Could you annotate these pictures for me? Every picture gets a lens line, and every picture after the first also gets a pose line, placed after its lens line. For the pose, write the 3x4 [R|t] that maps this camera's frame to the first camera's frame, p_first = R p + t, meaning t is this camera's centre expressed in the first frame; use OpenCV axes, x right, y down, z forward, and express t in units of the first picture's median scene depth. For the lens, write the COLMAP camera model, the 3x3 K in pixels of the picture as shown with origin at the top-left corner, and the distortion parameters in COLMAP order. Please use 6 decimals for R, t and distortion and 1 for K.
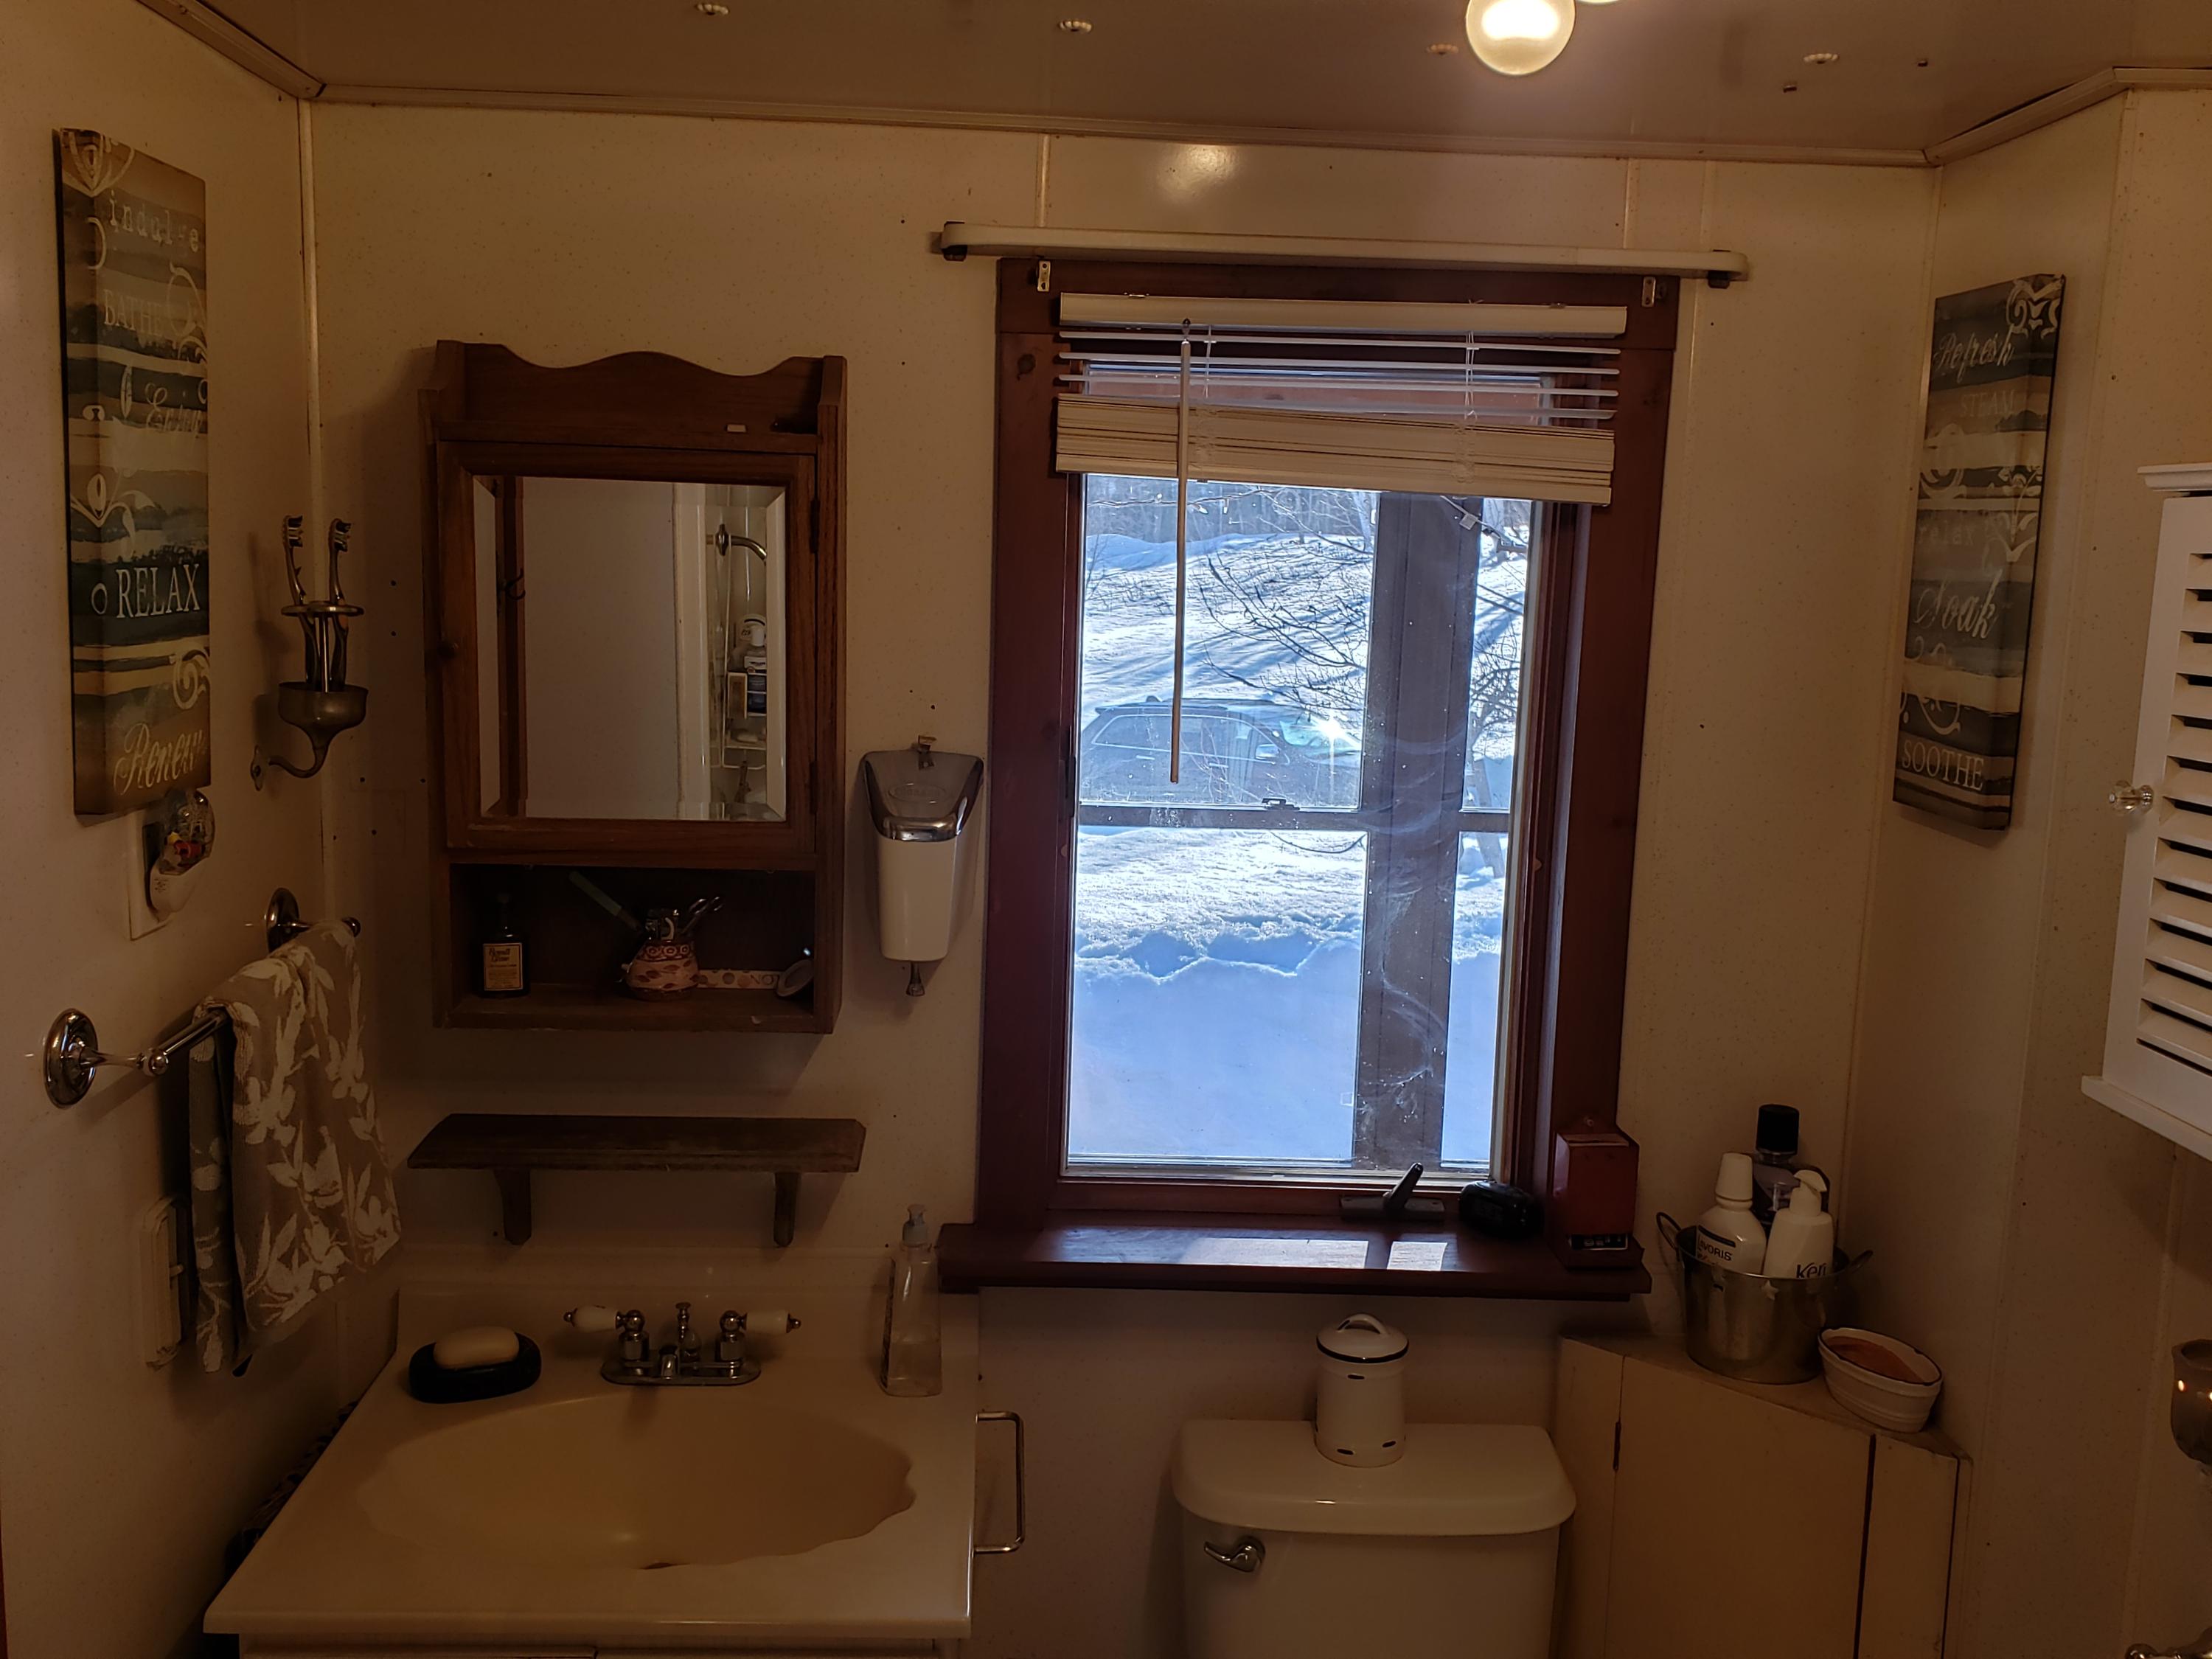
lens RADIAL K [[2031.6, 0, 1105.9], [0, 2031.6, 824.5], [0, 0, 1]] dist [0.108421, 0.000000]
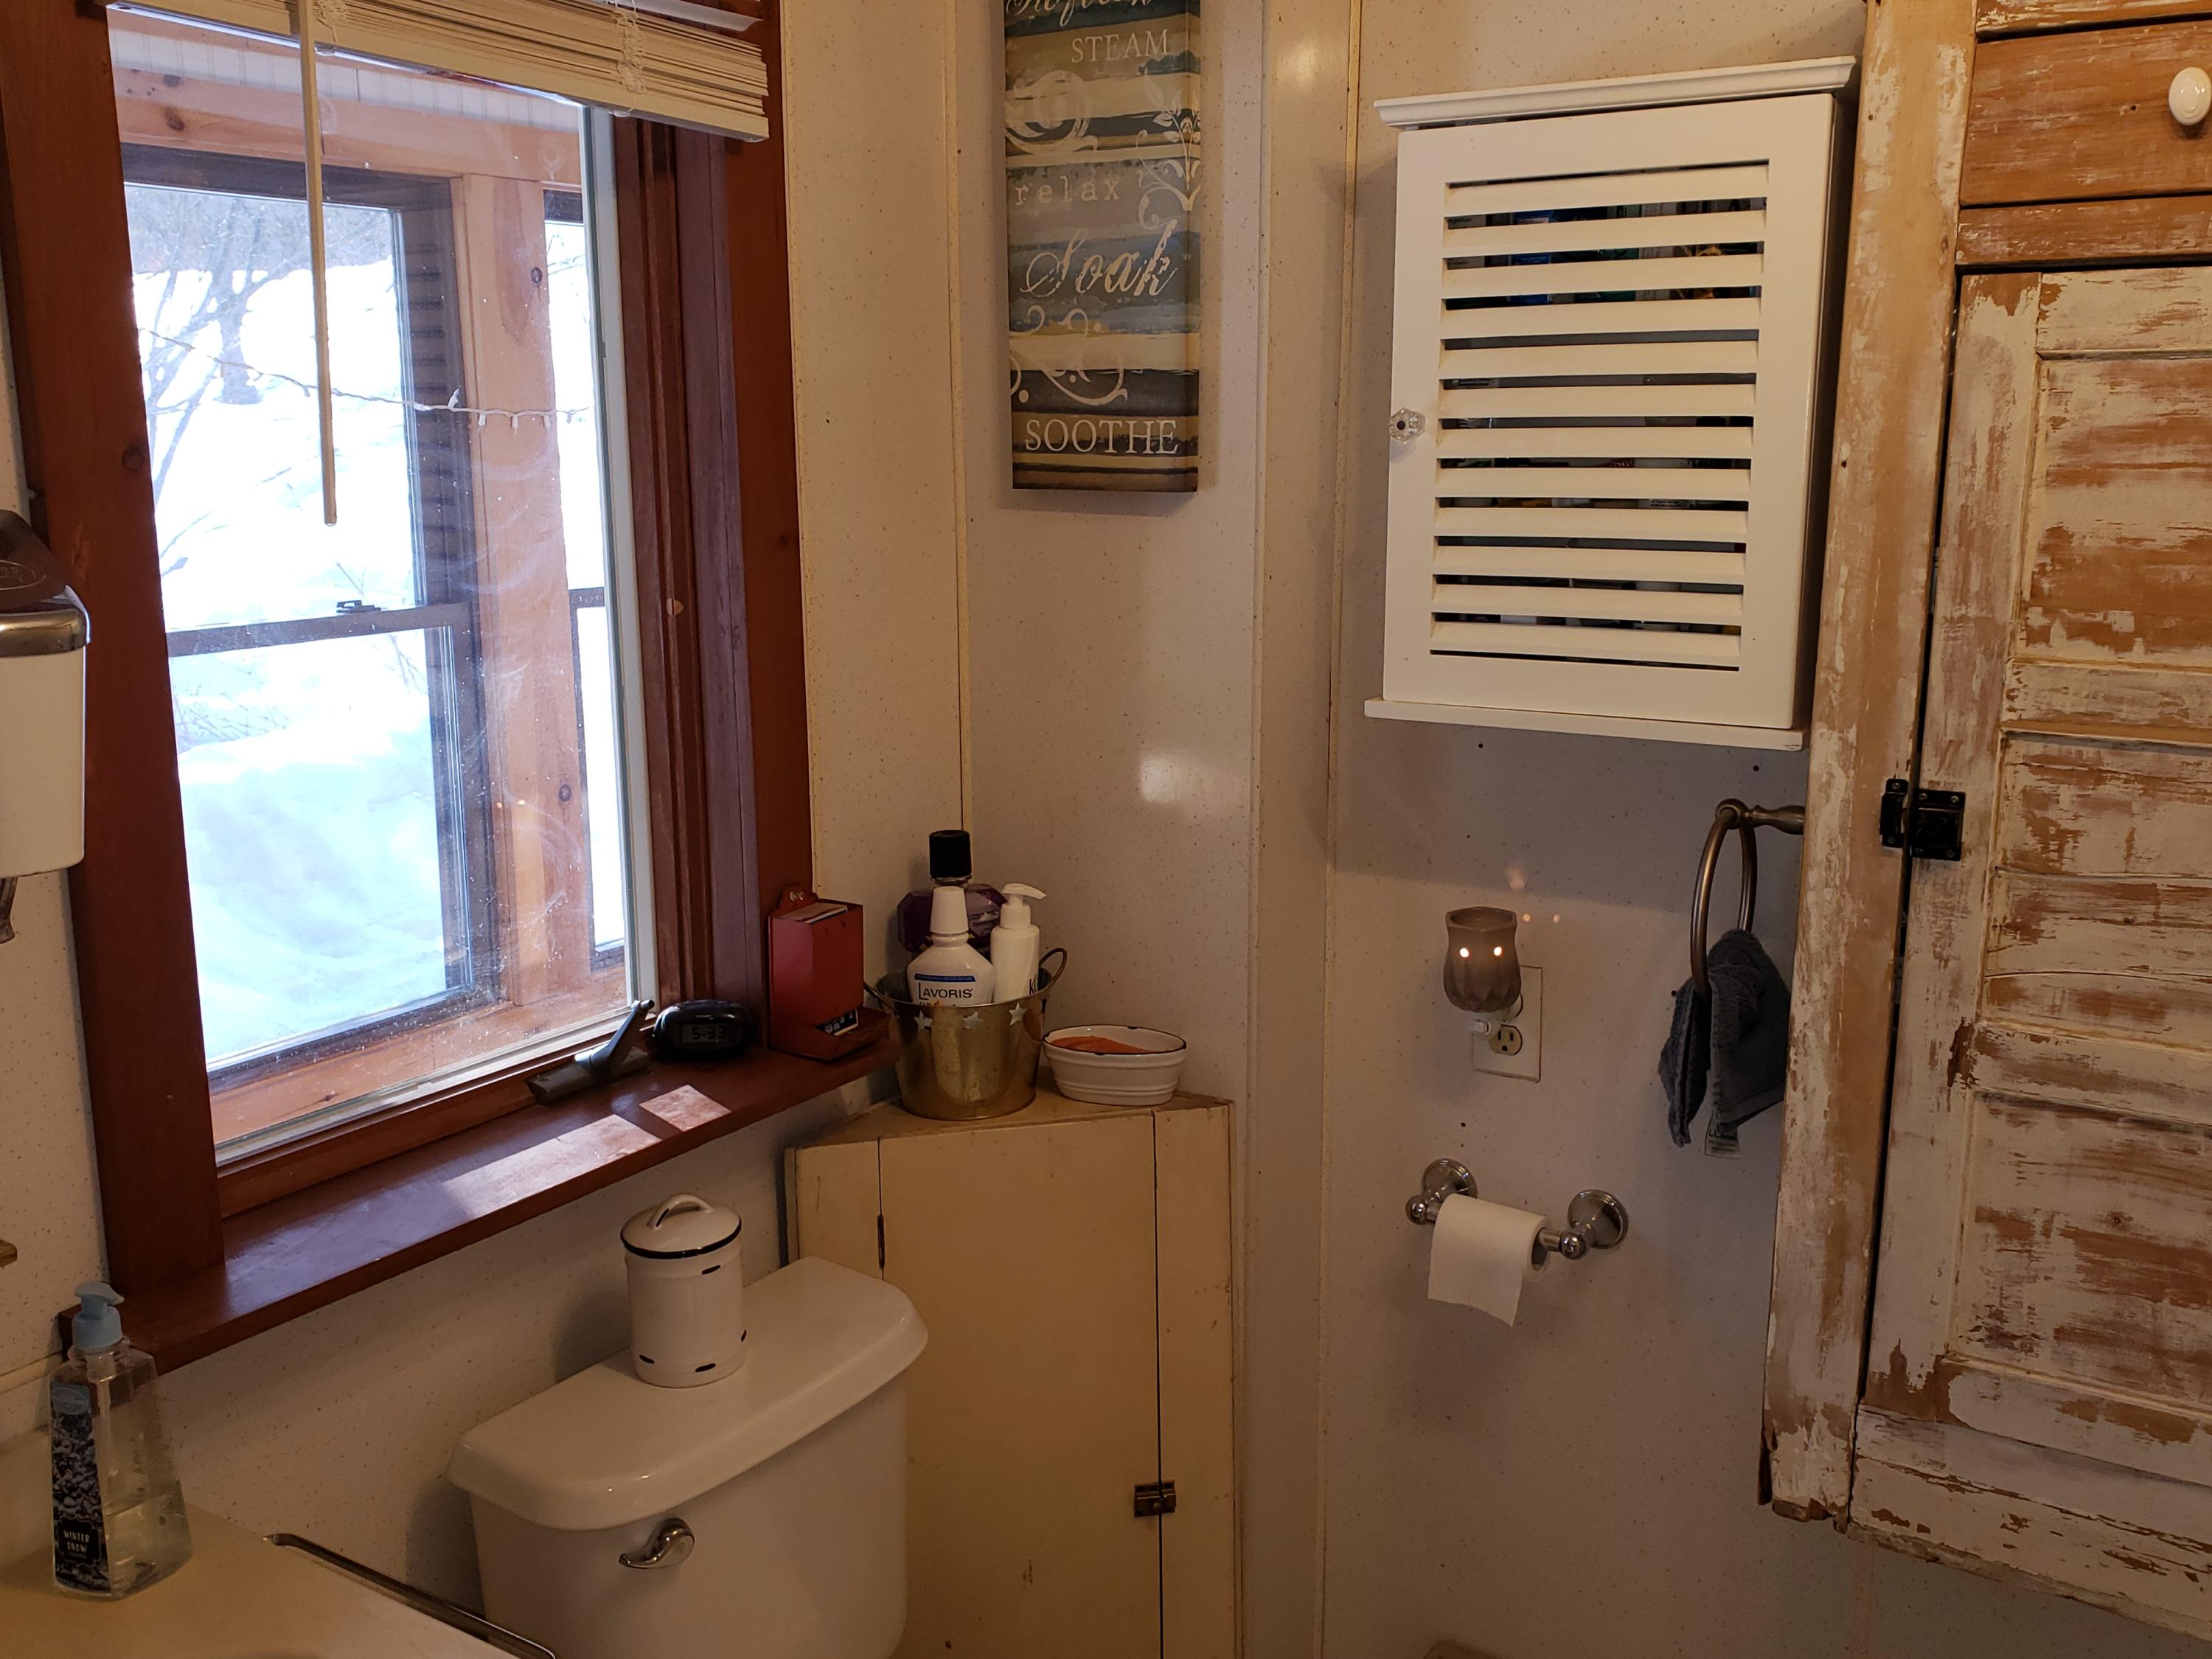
lens RADIAL K [[2031.6, 0, 1104.0], [0, 2031.6, 832.0], [0, 0, 1]] dist [0.108421, 0.000000]
pose [[0.575935, -0.198654, 0.792992, -0.398885], [0.141746, 0.979599, 0.142454, 0.017298], [-0.805113, 0.030359, 0.592344, 0.436277]]
